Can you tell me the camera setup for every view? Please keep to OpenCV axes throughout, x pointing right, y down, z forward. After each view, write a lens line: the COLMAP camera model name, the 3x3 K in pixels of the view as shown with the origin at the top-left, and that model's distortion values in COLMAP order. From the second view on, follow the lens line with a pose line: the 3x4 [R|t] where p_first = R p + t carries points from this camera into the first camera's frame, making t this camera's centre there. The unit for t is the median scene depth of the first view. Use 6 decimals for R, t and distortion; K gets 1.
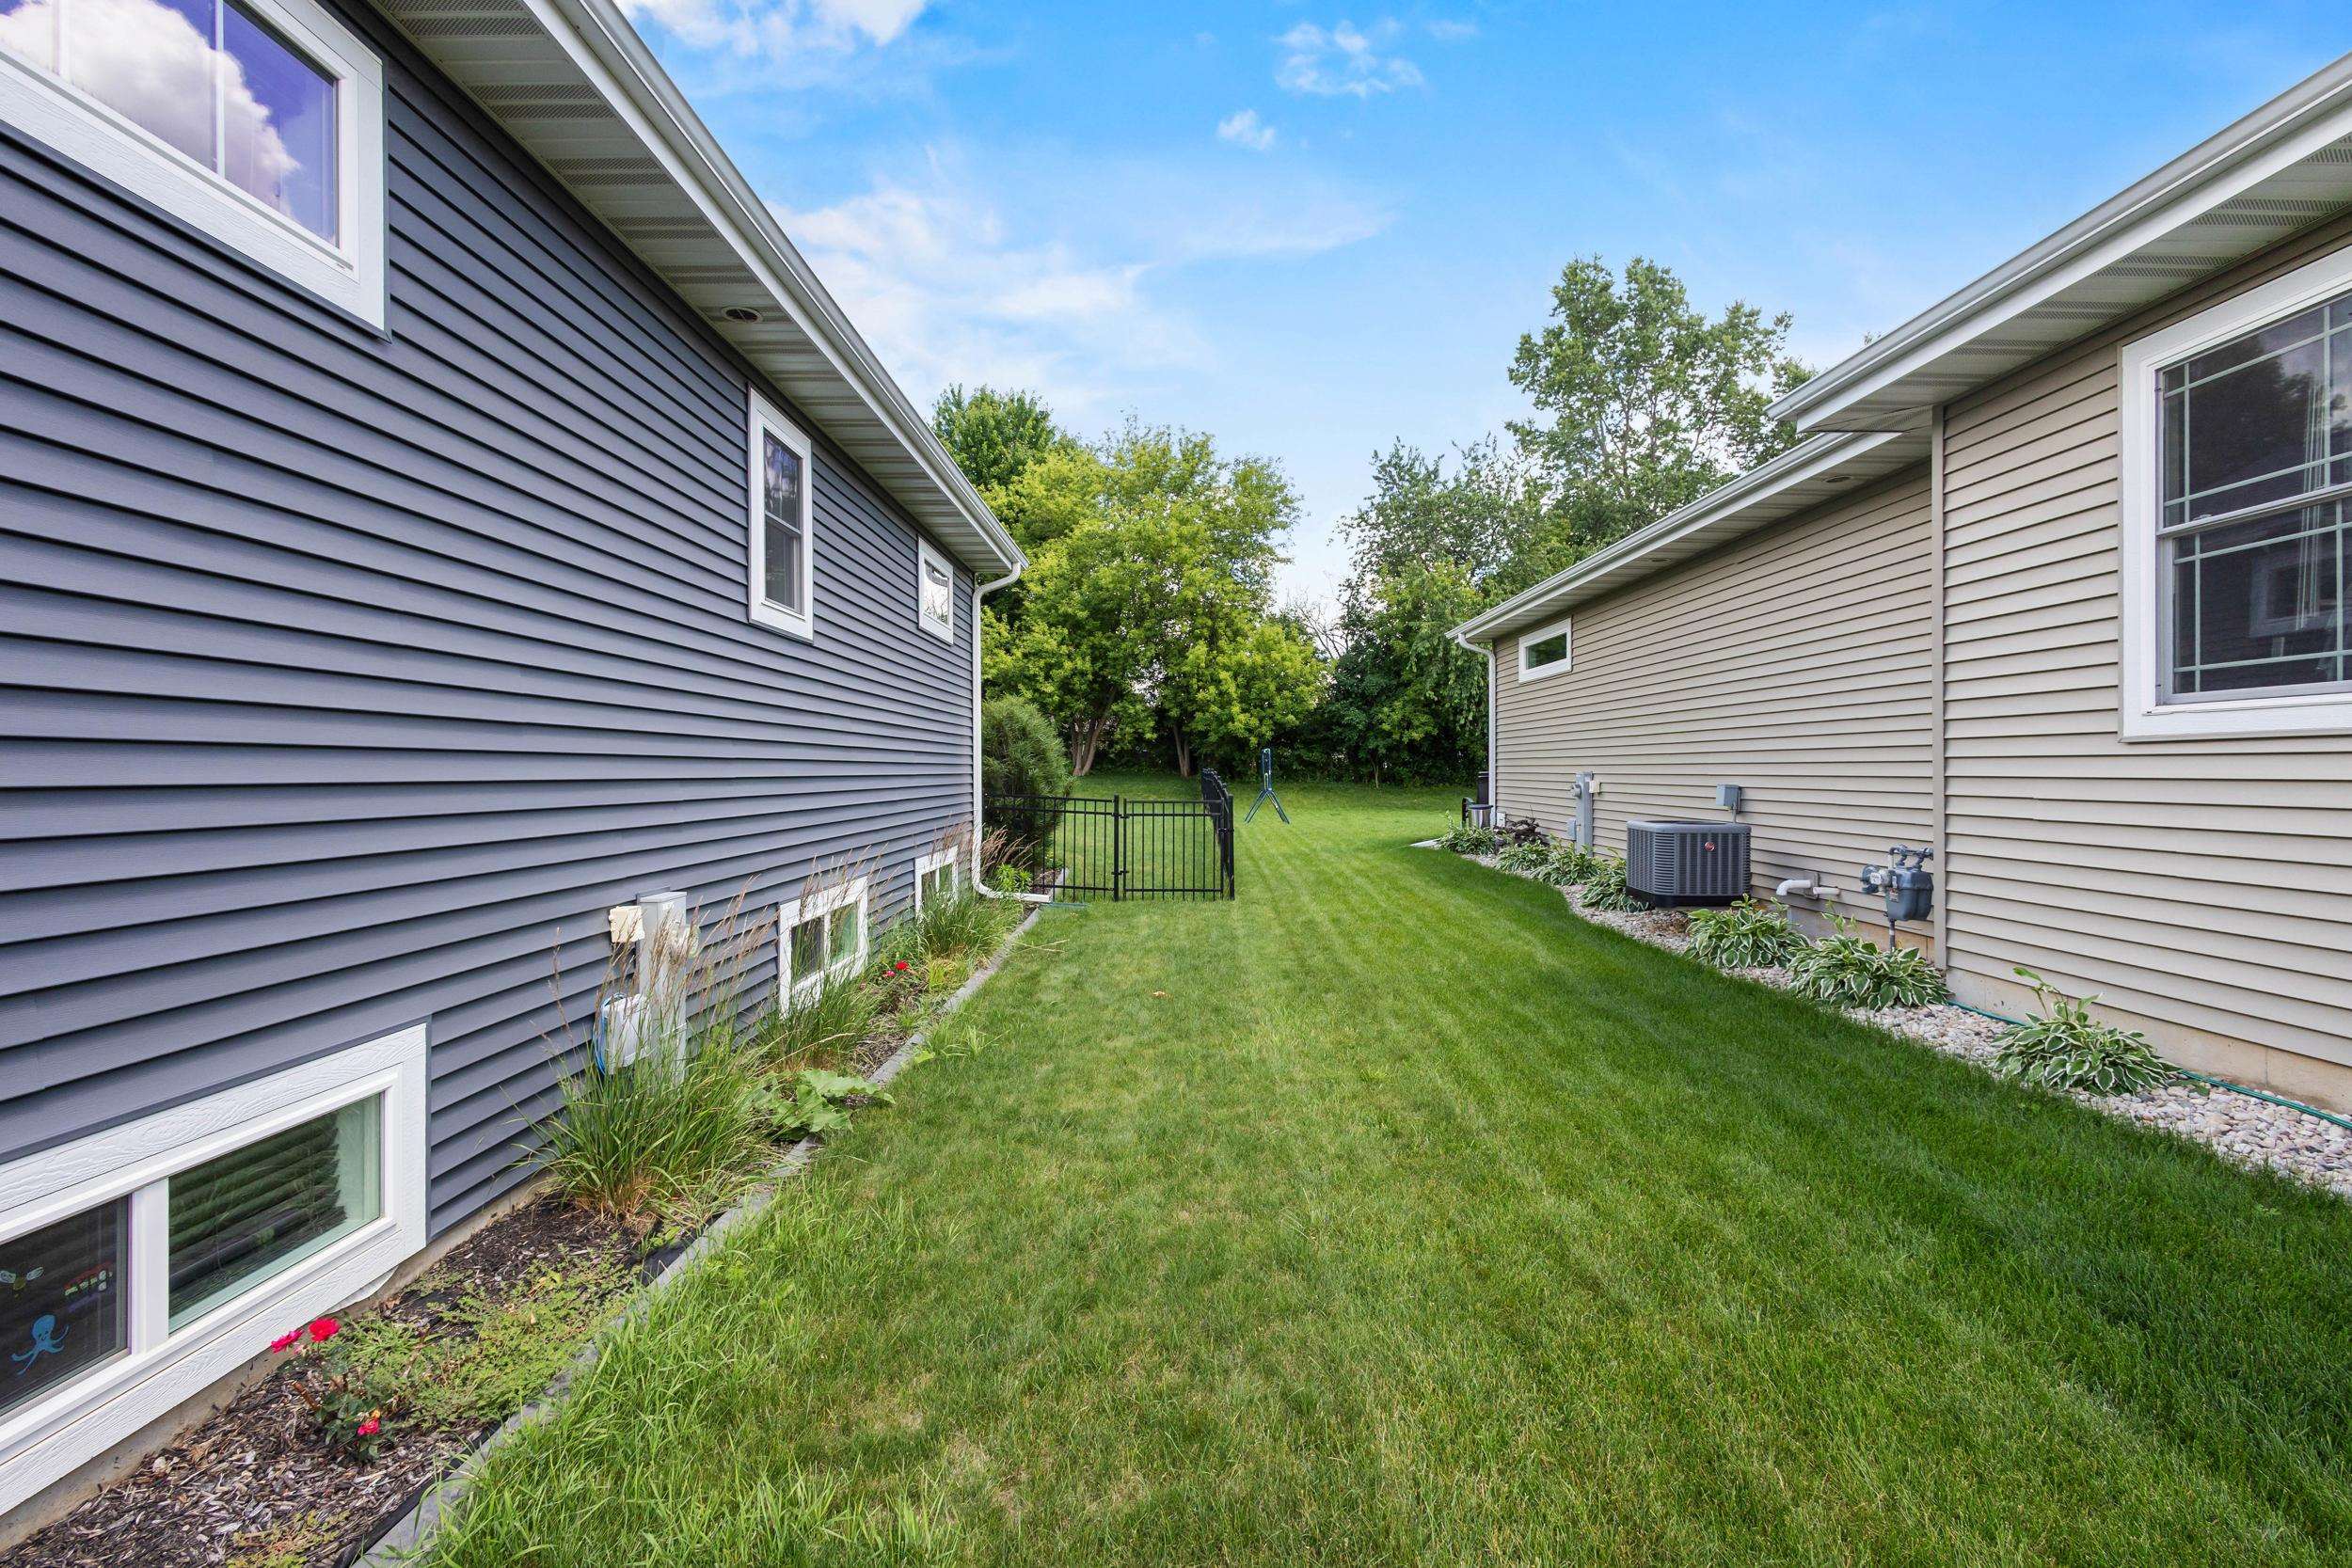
lens RADIAL K [[1079.0, 0, 1176.9], [0, 1079.0, 773.1], [0, 0, 1]] dist [0.010601, -0.003159]
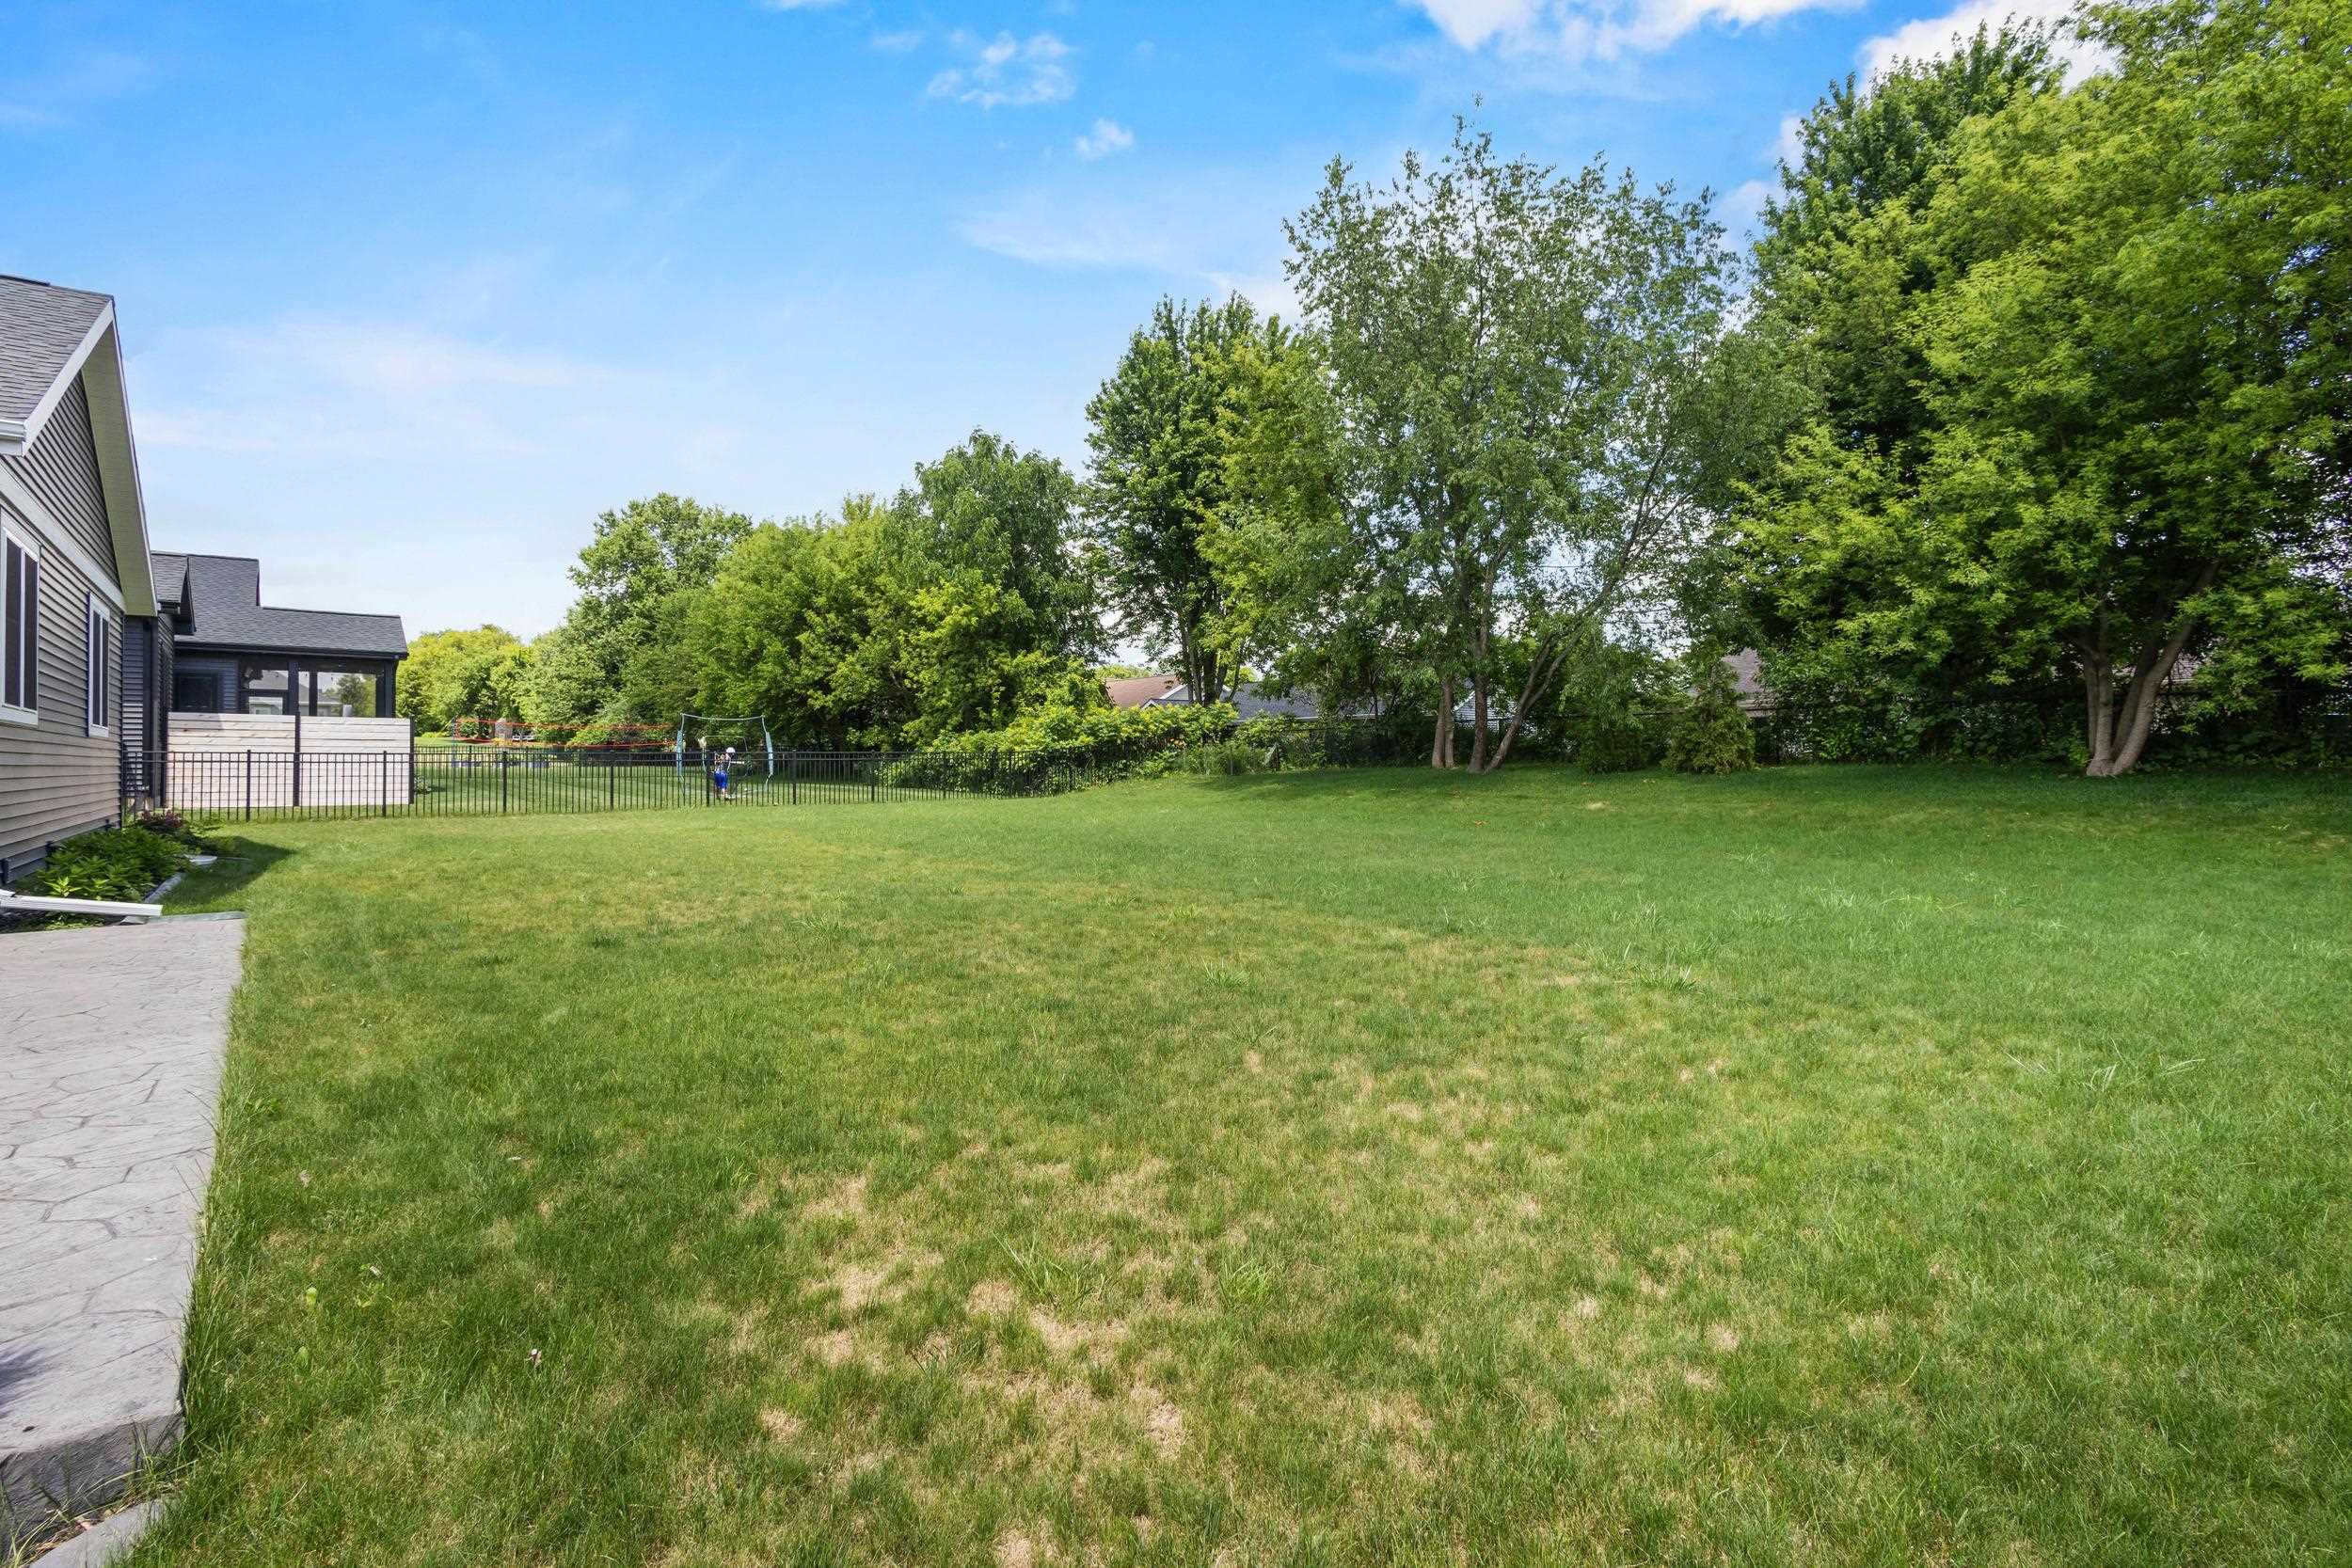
lens RADIAL K [[1079.0, 0, 1178.2], [0, 1079.0, 761.1], [0, 0, 1]] dist [0.010601, -0.003159]
pose [[0.634787, -0.002806, -0.772682, 0.014350], [-0.000684, 0.999991, -0.004193, -0.002141], [0.772687, 0.003190, 0.634780, 0.468672]]
